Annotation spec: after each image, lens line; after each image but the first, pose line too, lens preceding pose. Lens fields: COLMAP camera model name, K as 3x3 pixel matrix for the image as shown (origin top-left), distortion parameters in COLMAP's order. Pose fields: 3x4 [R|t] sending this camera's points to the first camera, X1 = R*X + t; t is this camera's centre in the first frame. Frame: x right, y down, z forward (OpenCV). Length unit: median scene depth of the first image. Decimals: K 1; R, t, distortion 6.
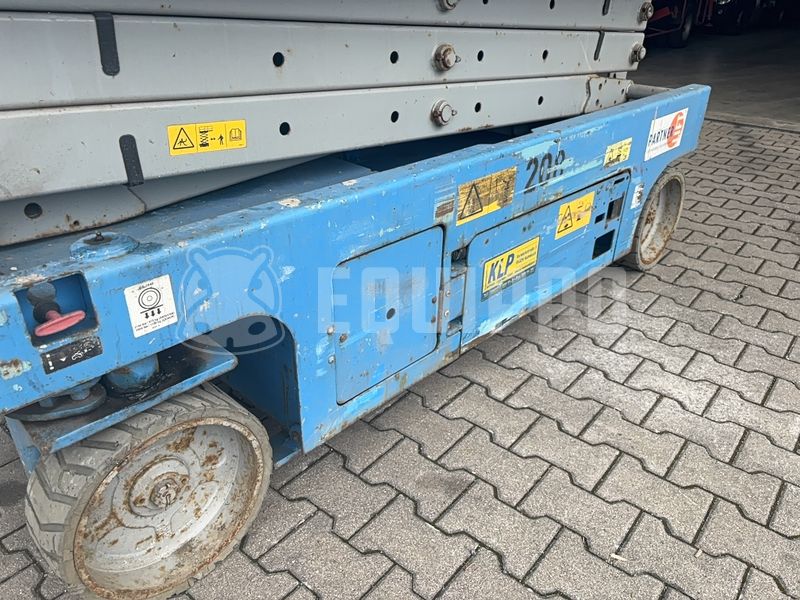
lens RADIAL K [[602.6, 0, 398.1], [0, 602.6, 295.8], [0, 0, 1]] dist [0.034894, -0.039274]
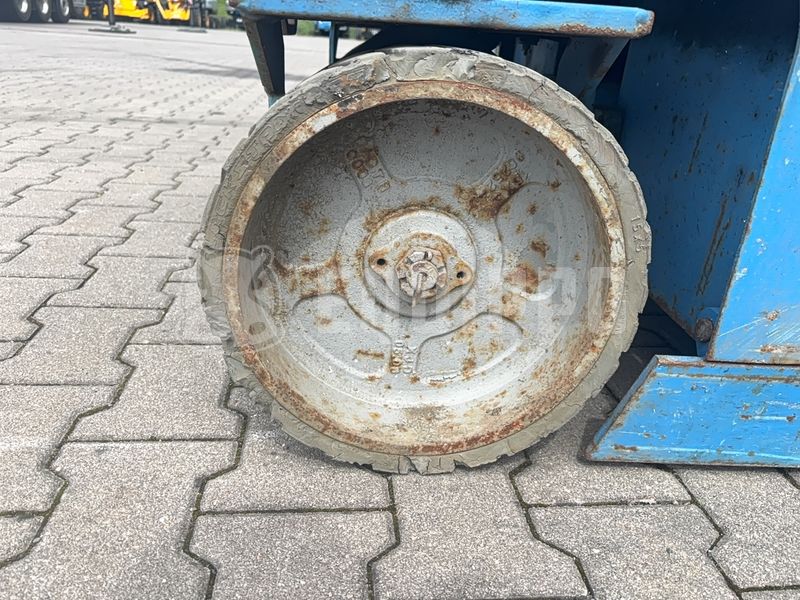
lens RADIAL K [[602.6, 0, 400.9], [0, 602.6, 302.5], [0, 0, 1]] dist [0.034894, -0.039274]
pose [[0.713591, 0.310581, -0.627955, -0.052737], [-0.374611, 0.926609, 0.032596, 0.306507], [0.591992, 0.211978, 0.777567, 0.527840]]
